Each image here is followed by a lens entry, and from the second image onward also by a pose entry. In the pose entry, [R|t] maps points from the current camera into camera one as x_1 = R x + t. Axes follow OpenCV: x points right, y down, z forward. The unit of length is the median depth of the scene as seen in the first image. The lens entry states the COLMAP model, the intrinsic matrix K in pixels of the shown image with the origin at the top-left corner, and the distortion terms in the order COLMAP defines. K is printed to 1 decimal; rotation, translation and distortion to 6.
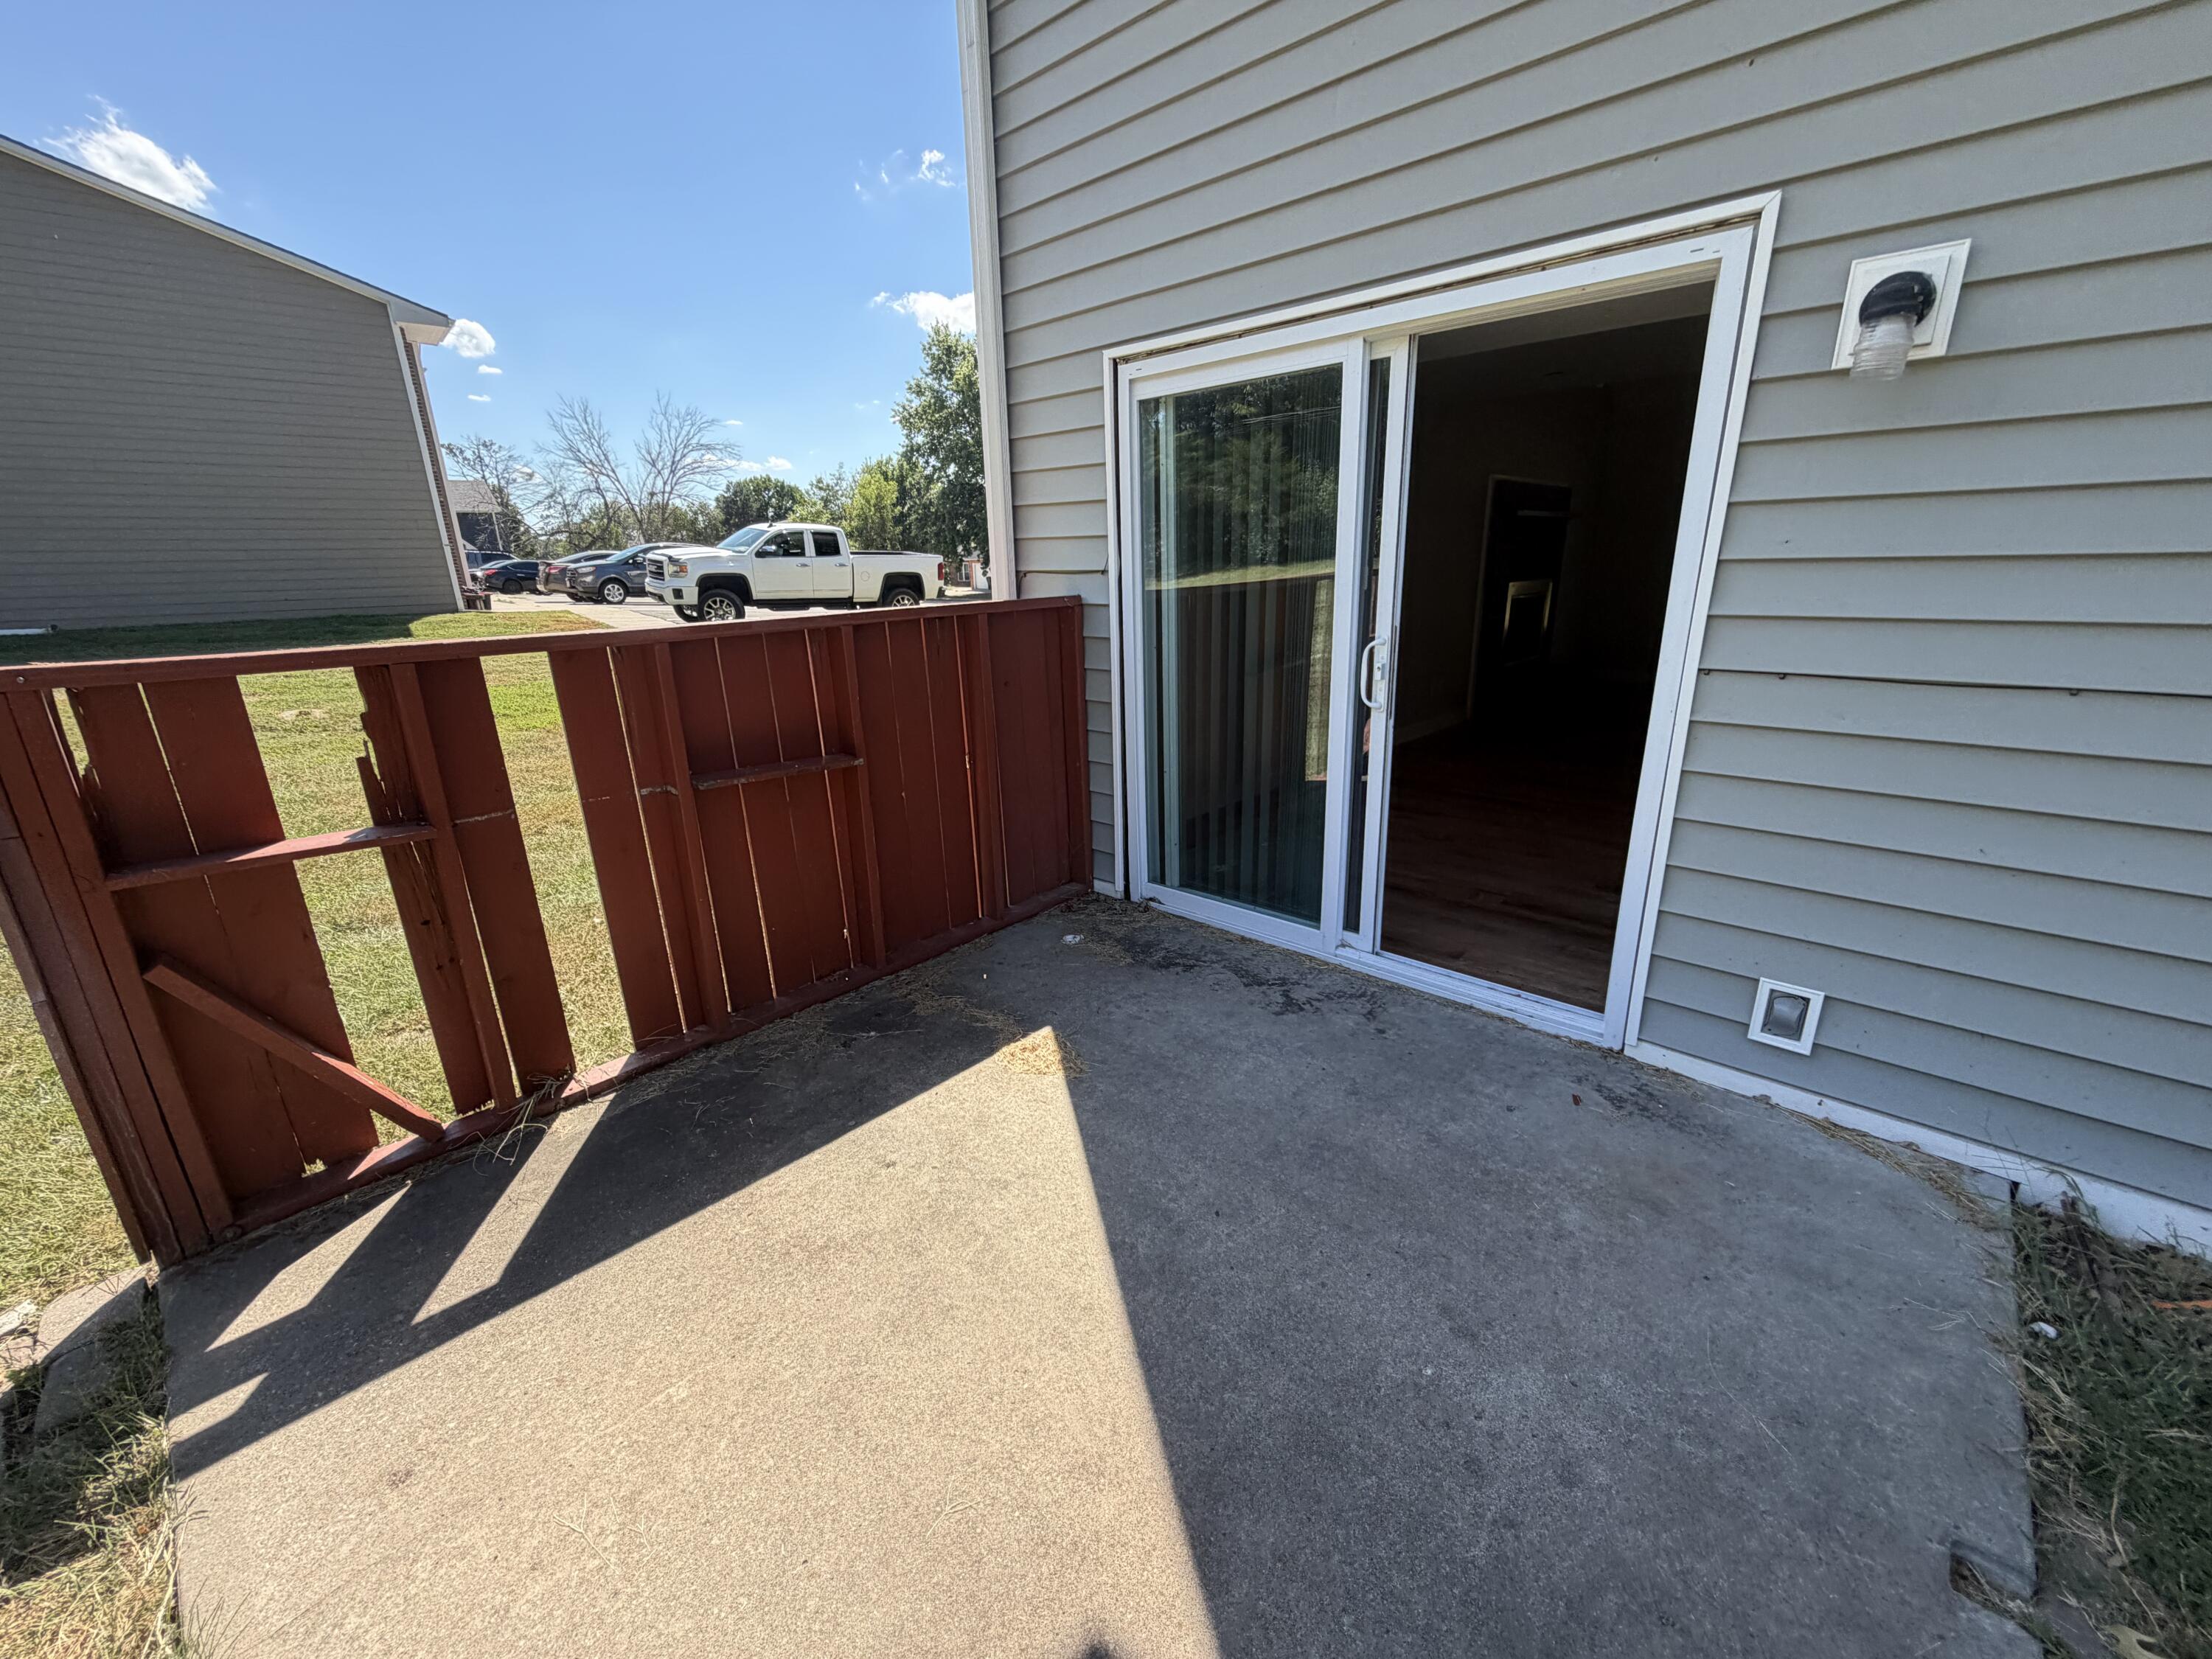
lens RADIAL K [[886.2, 0, 1100.8], [0, 886.2, 829.4], [0, 0, 1]] dist [0.000903, 0.000367]
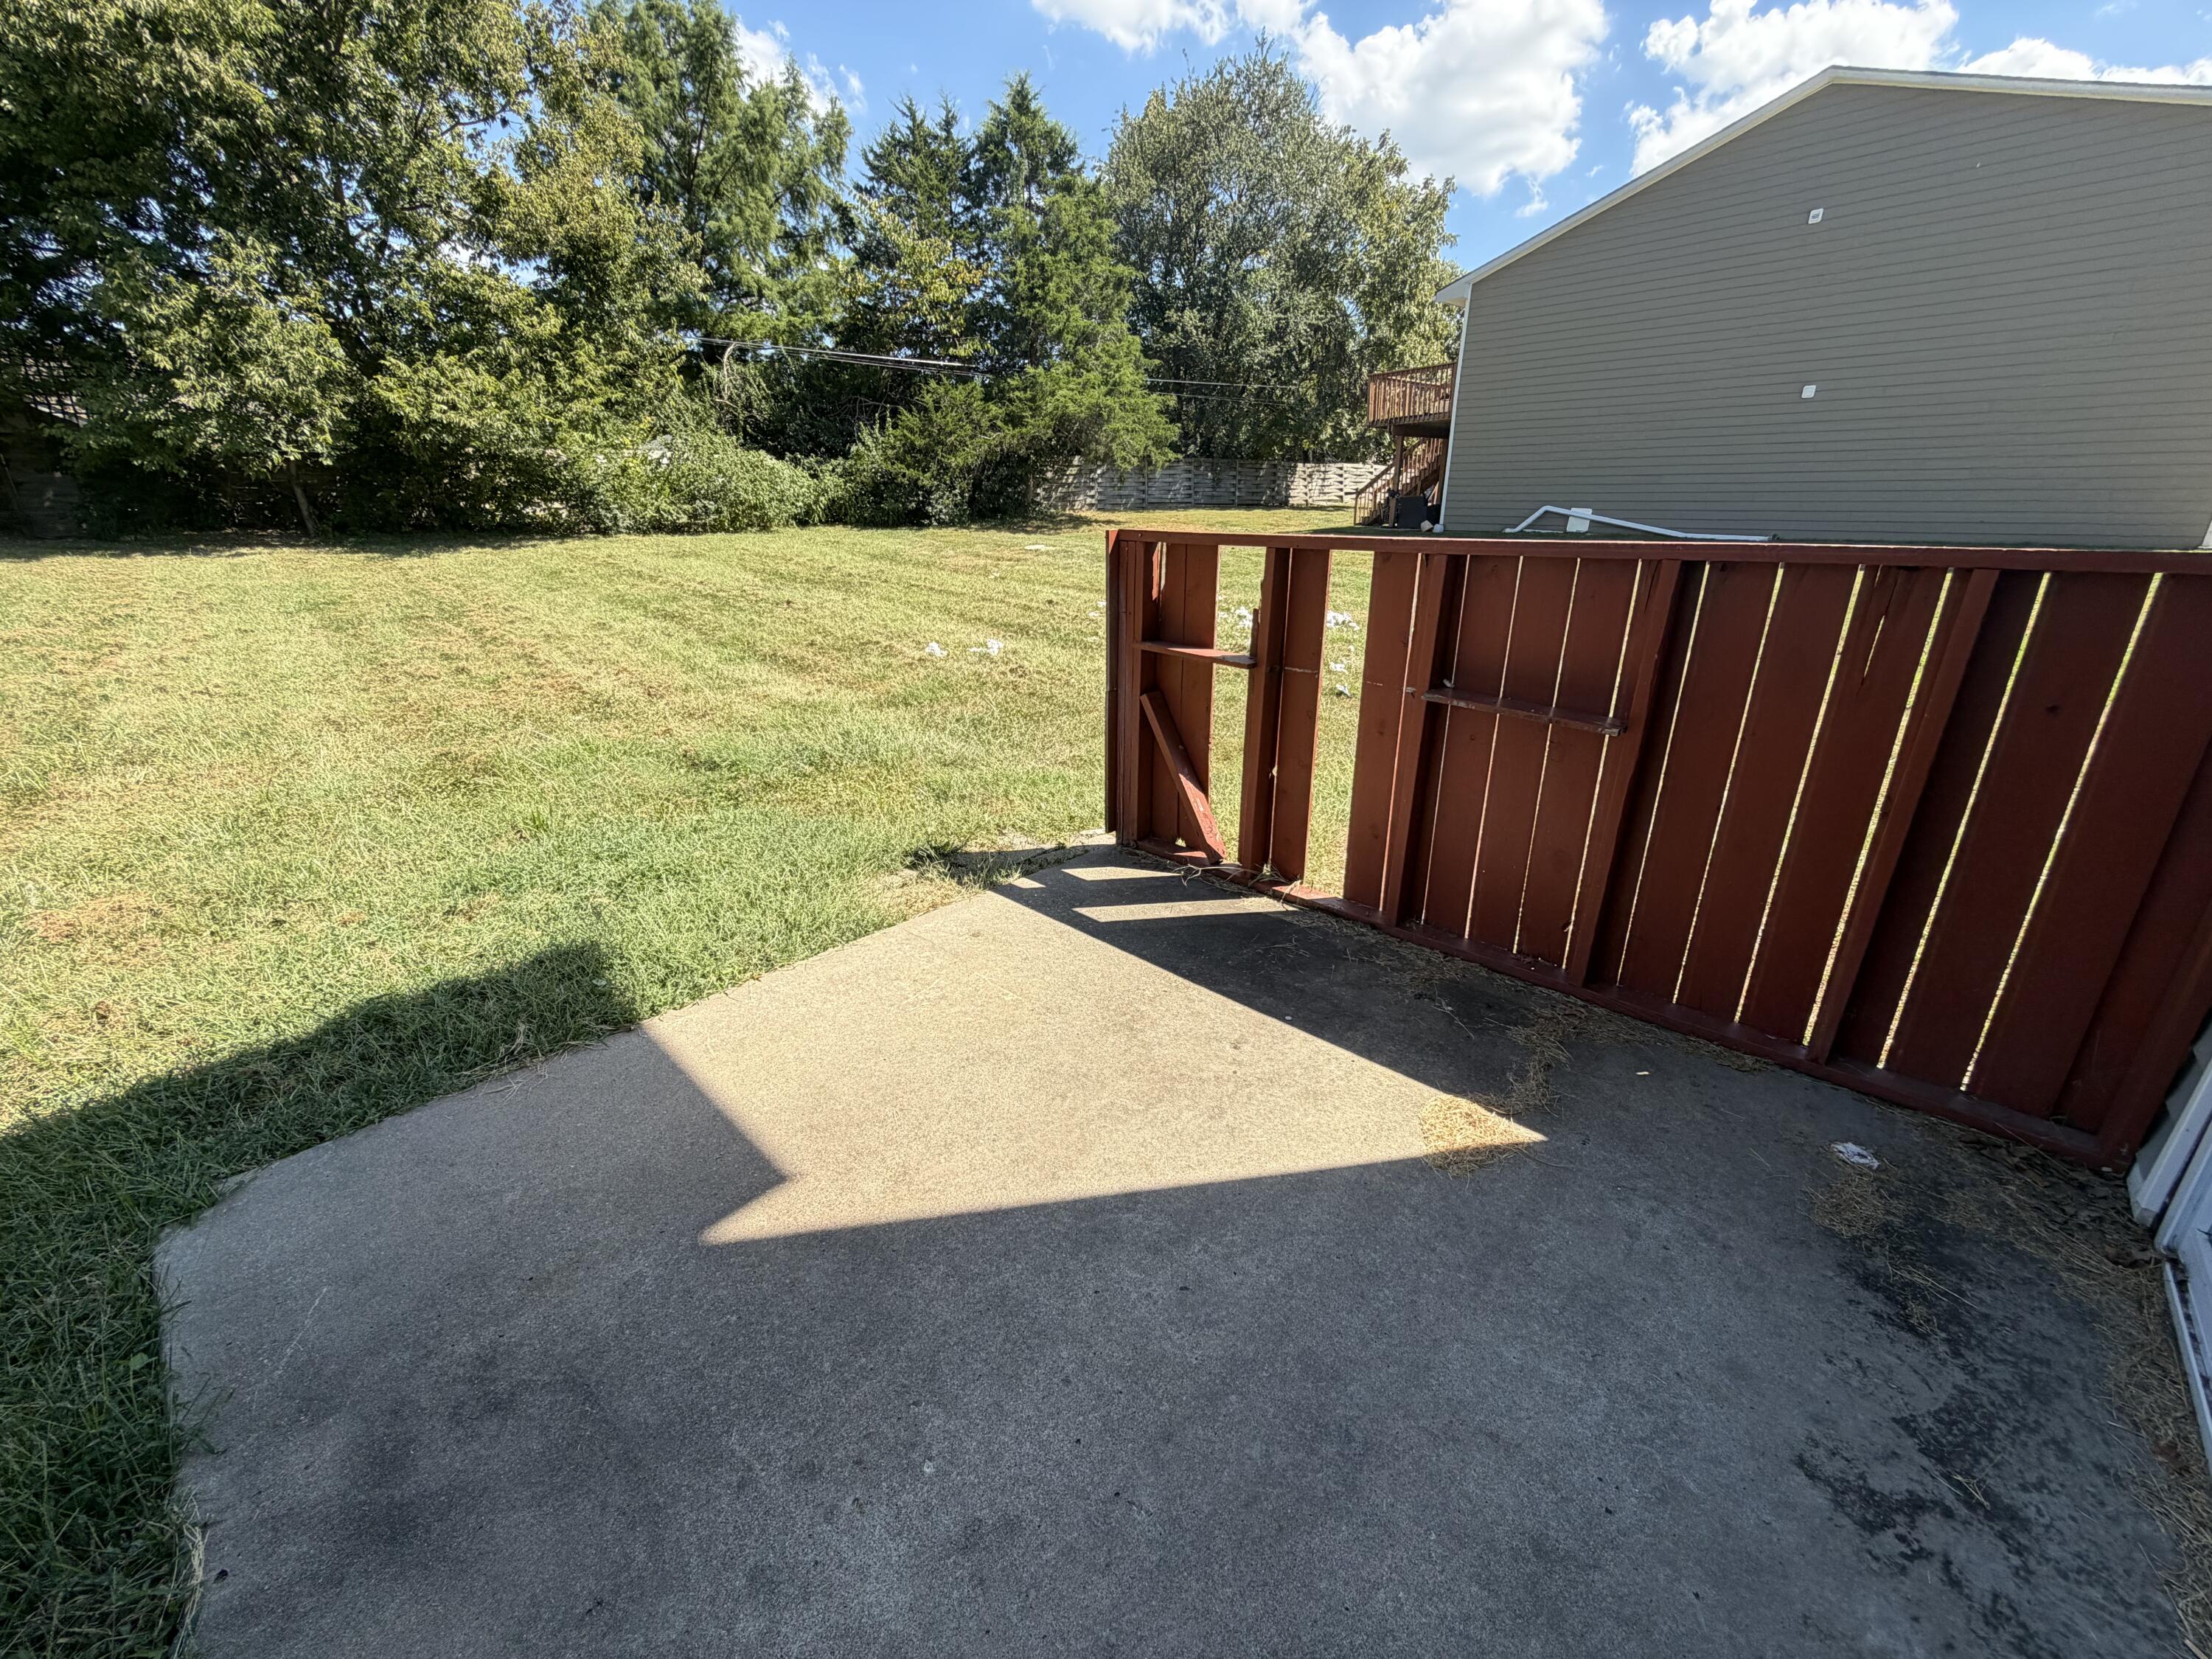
lens RADIAL K [[894.0, 0, 1110.6], [0, 894.0, 821.9], [0, 0, 1]] dist [0.002224, 0.000013]
pose [[0.002005, 0.362743, -0.931887, 0.674442], [-0.294309, 0.890830, 0.346128, -0.199950], [0.955708, 0.273569, 0.108544, 0.651463]]
